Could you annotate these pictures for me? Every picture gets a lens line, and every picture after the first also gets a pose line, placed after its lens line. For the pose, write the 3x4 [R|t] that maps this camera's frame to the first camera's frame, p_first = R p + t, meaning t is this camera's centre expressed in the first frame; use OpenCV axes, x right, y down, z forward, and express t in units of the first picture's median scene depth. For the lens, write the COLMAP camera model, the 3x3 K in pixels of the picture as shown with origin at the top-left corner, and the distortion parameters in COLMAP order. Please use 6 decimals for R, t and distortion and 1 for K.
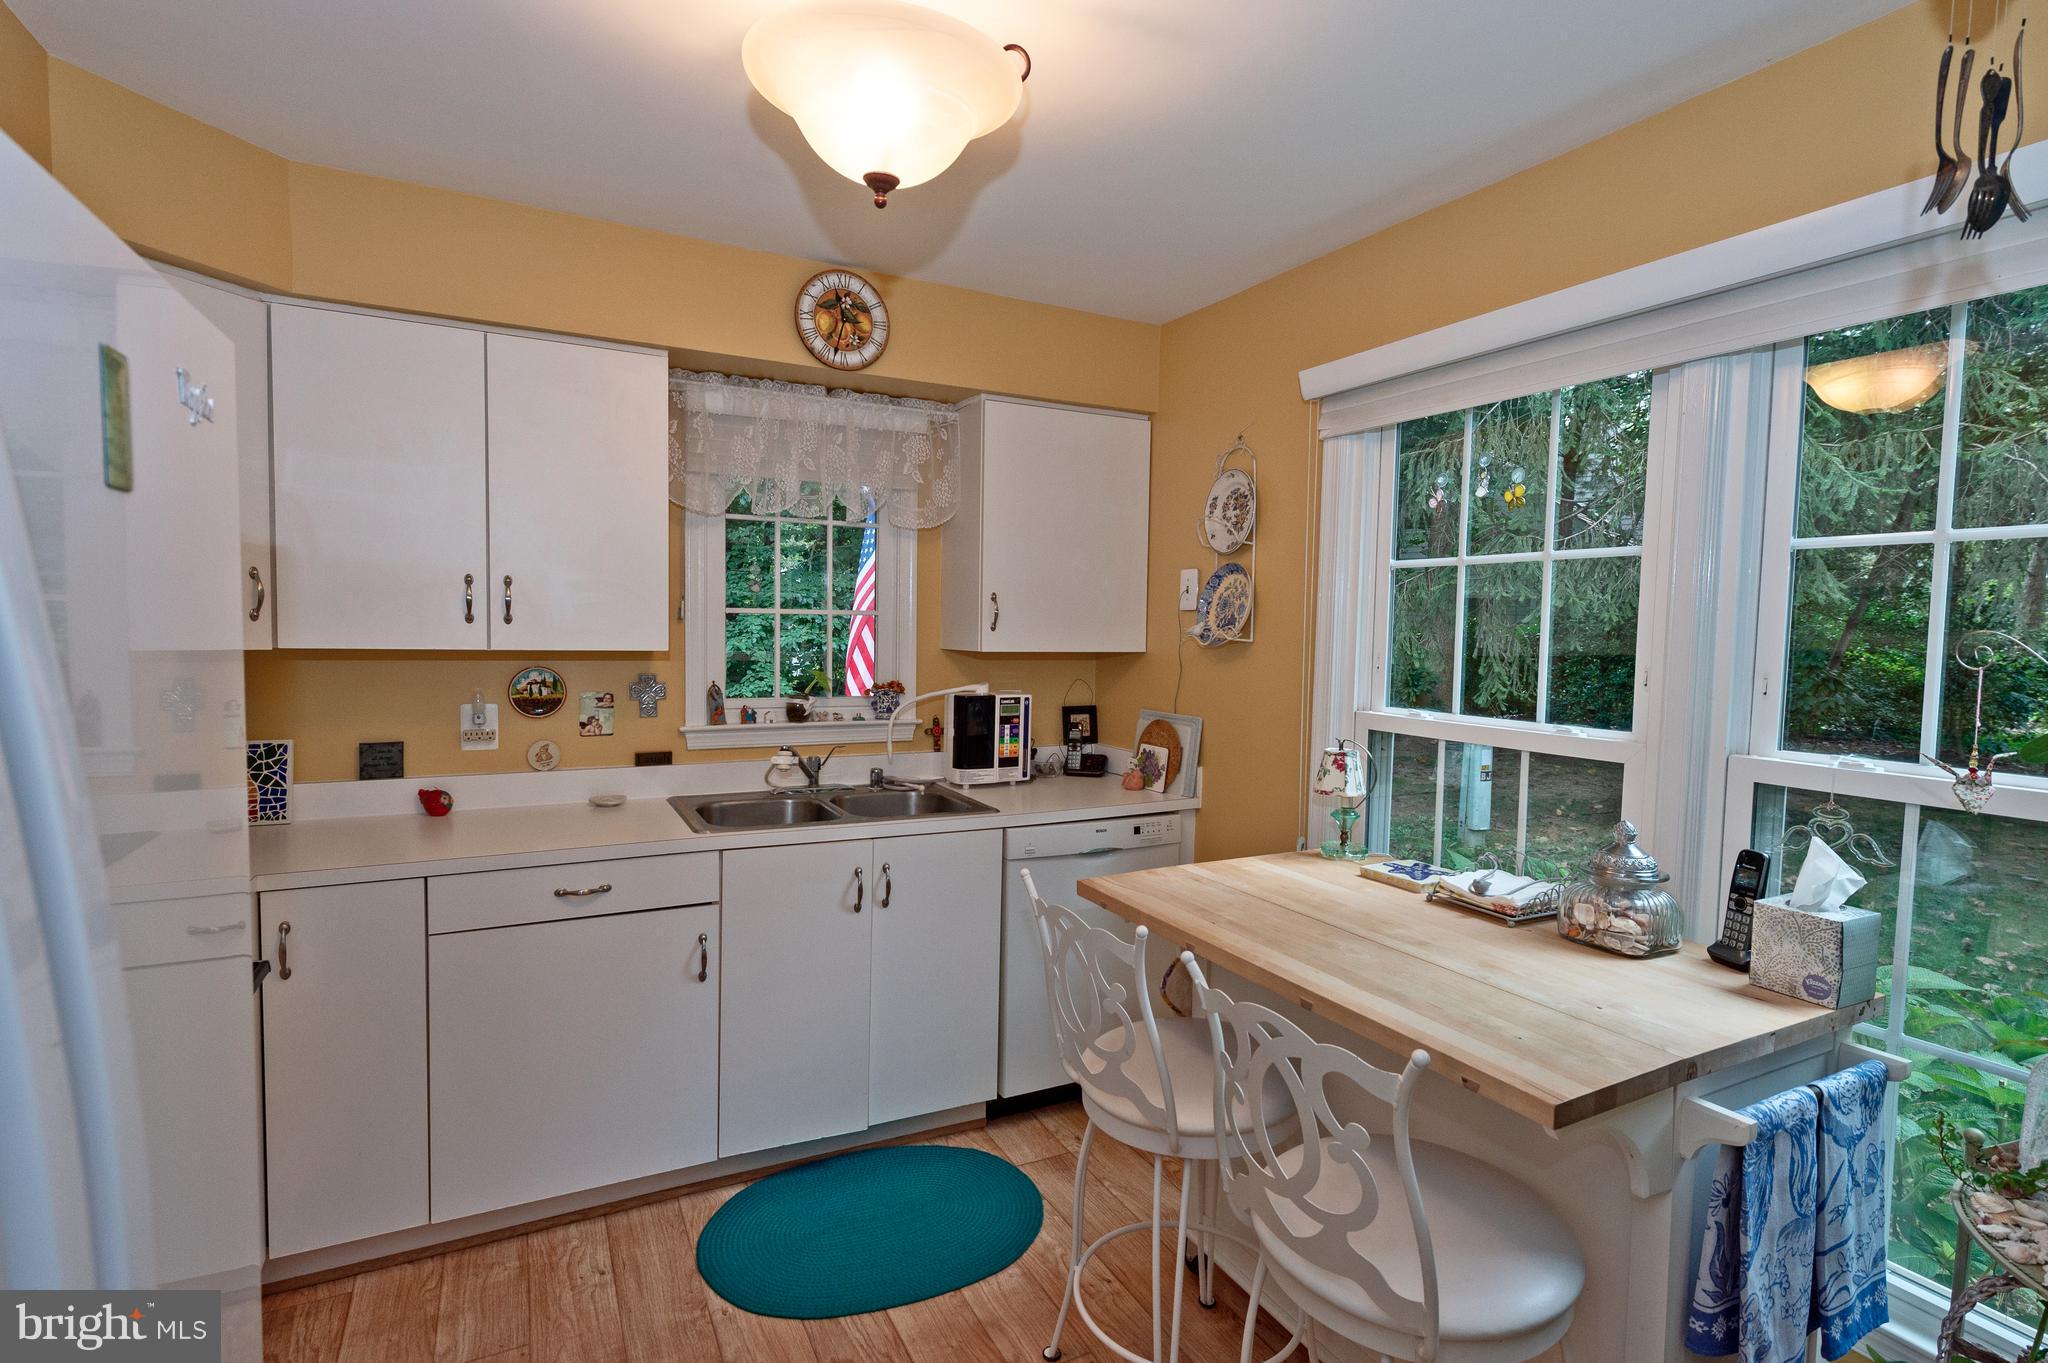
lens RADIAL K [[990.8, 0, 1020.7], [0, 990.8, 681.2], [0, 0, 1]] dist [-0.000503, -0.001008]
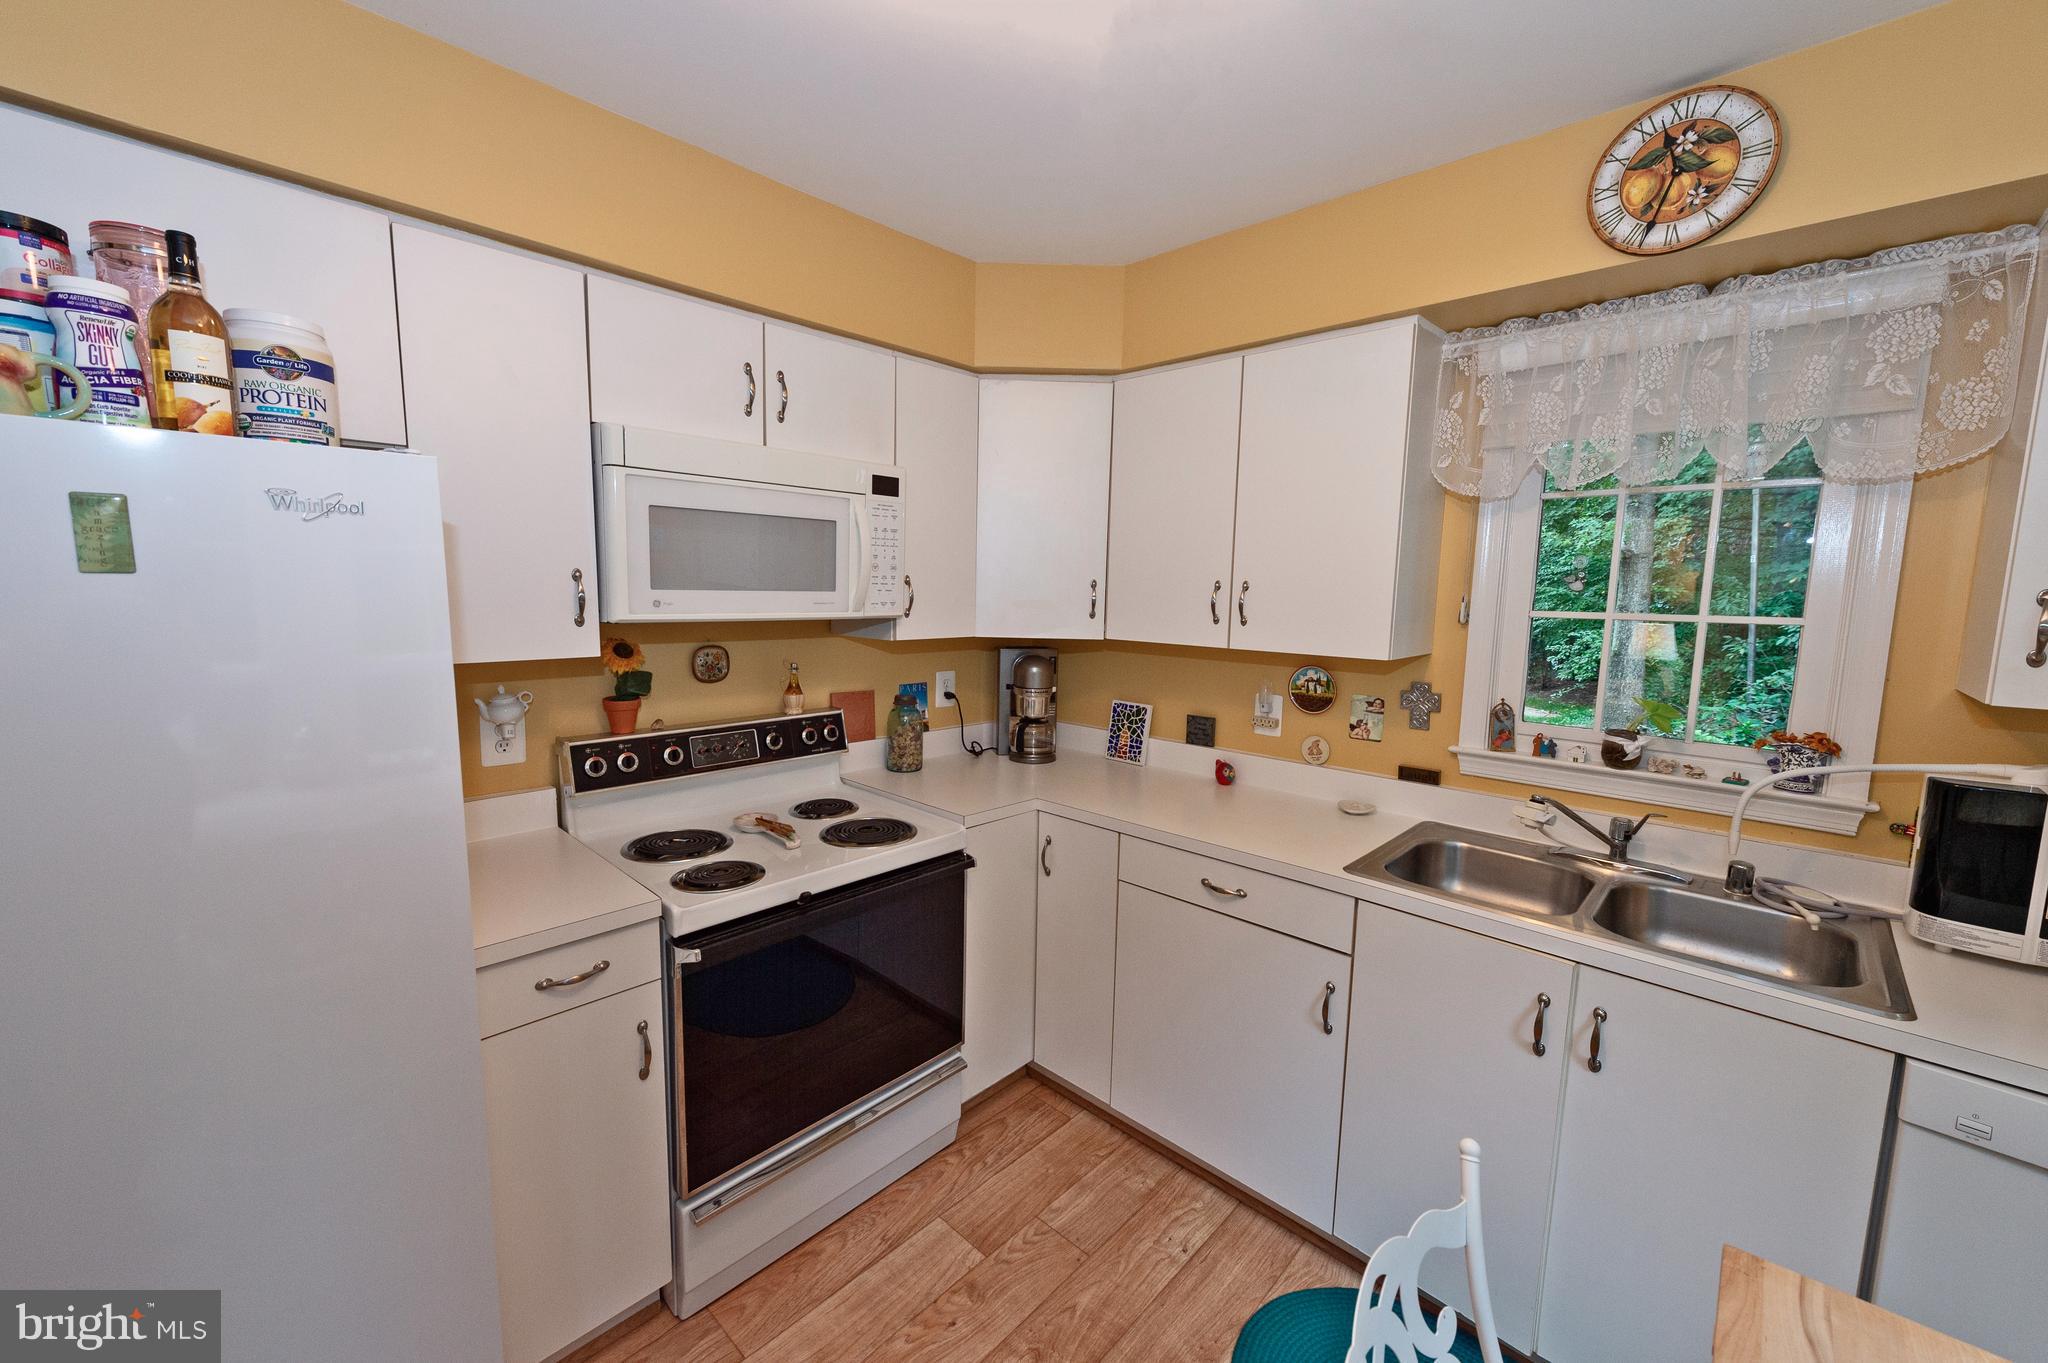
lens RADIAL K [[796.2, 0, 1017.6], [0, 796.2, 679.5], [0, 0, 1]] dist [0.003119, -0.000036]
pose [[0.325594, 0.099449, -0.940265, 0.215226], [-0.065814, 0.994425, 0.082387, -0.051528], [0.943216, 0.035058, 0.330324, 0.452707]]
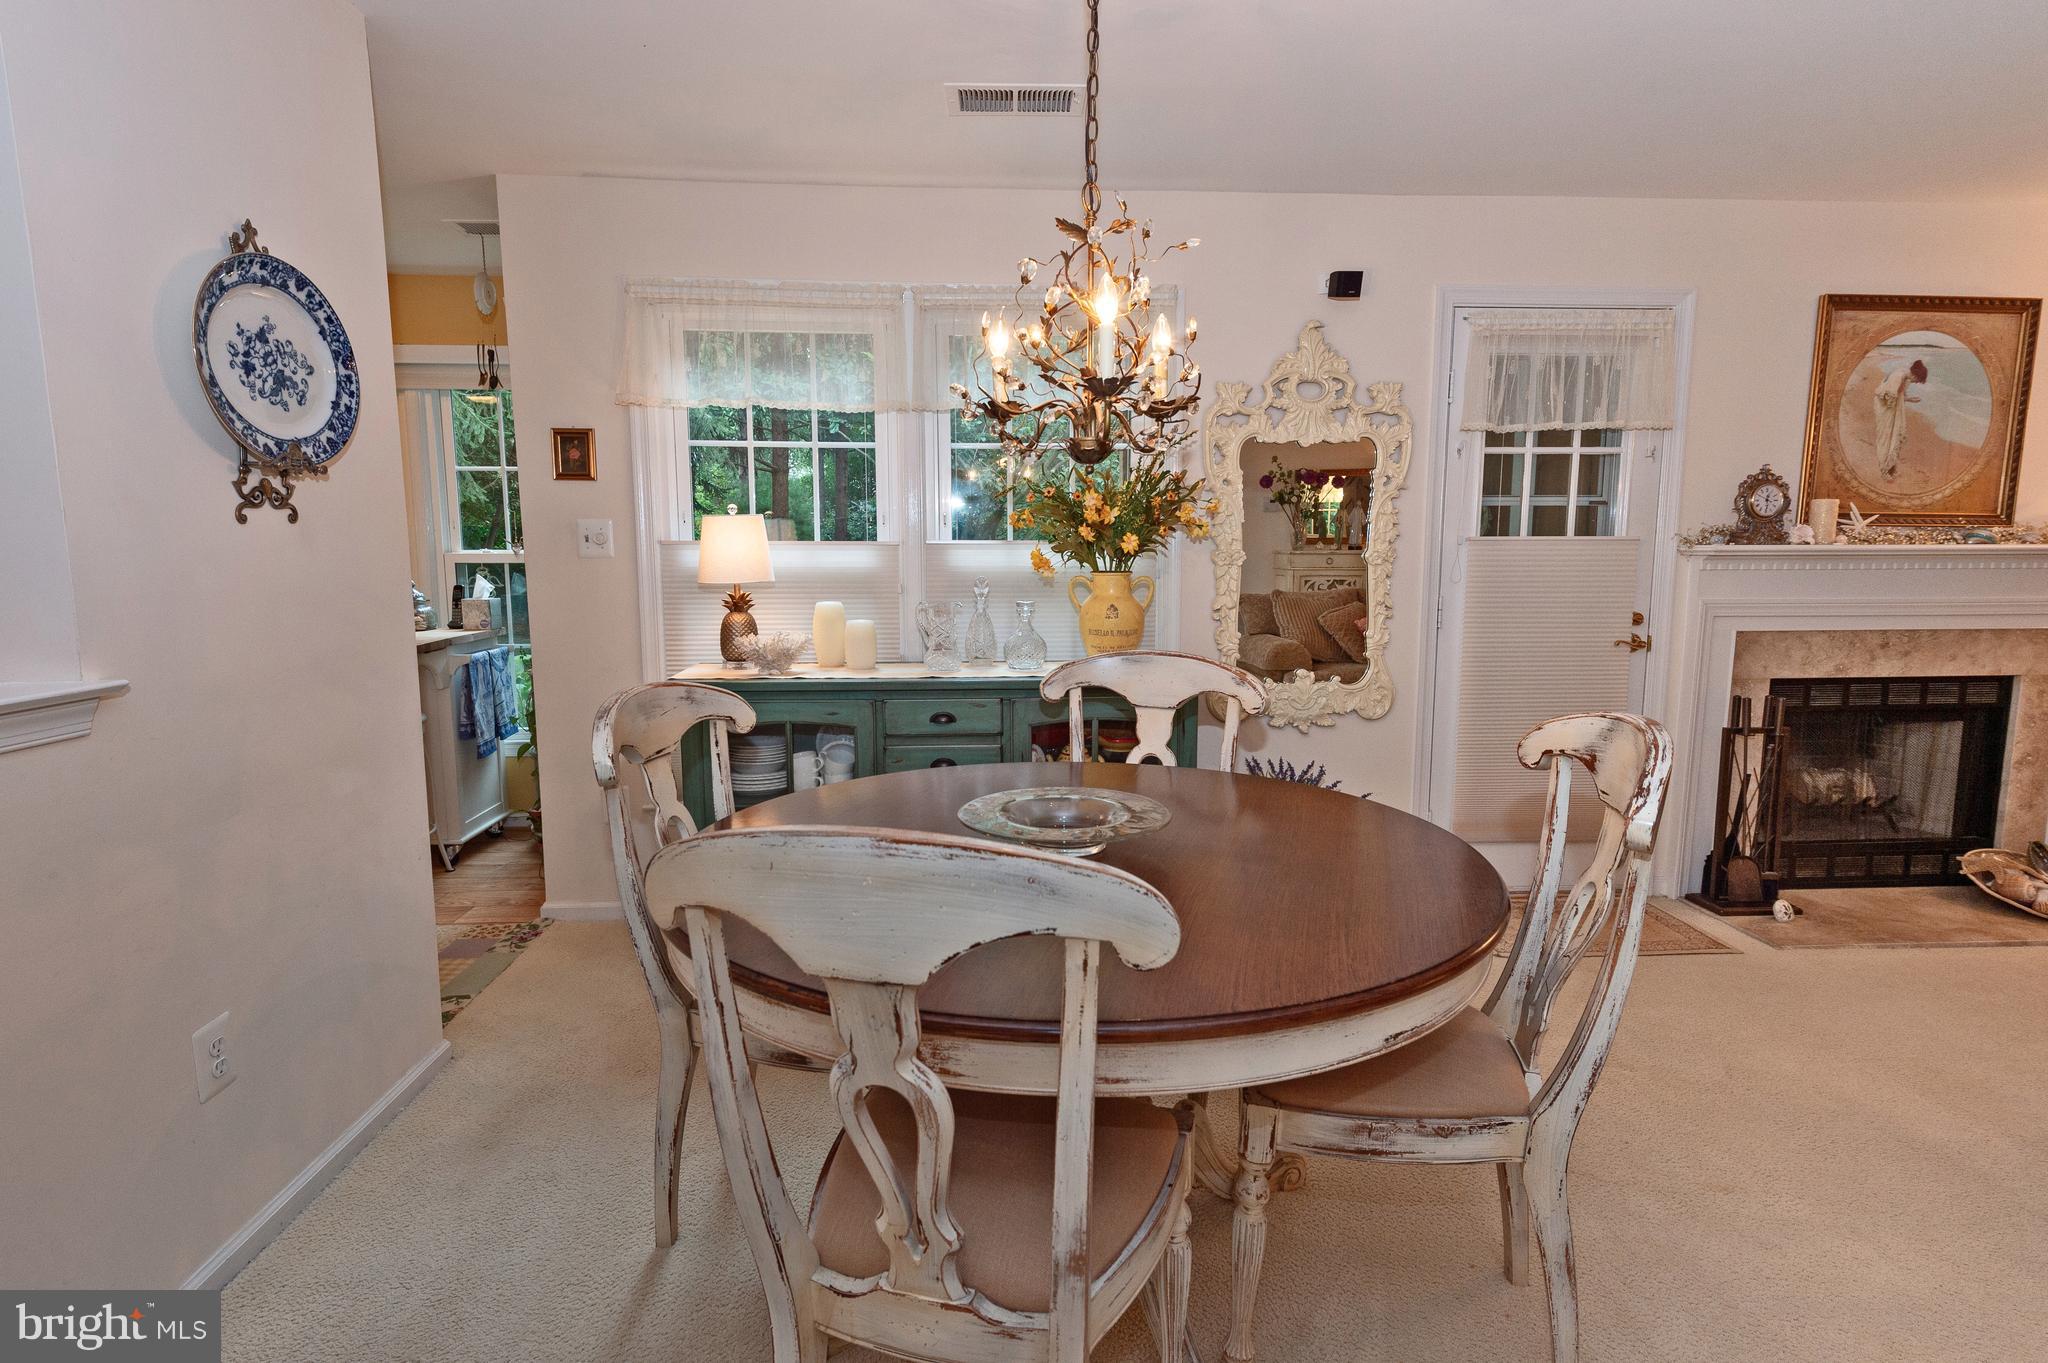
lens RADIAL K [[1014.5, 0, 1013.9], [0, 1014.5, 675.2], [0, 0, 1]] dist [0.007595, -0.000644]
pose [[0.400100, -0.136830, 0.906200, -0.728202], [0.061868, 0.990569, 0.122254, 0.105321], [-0.914381, 0.007151, 0.404792, -0.913099]]
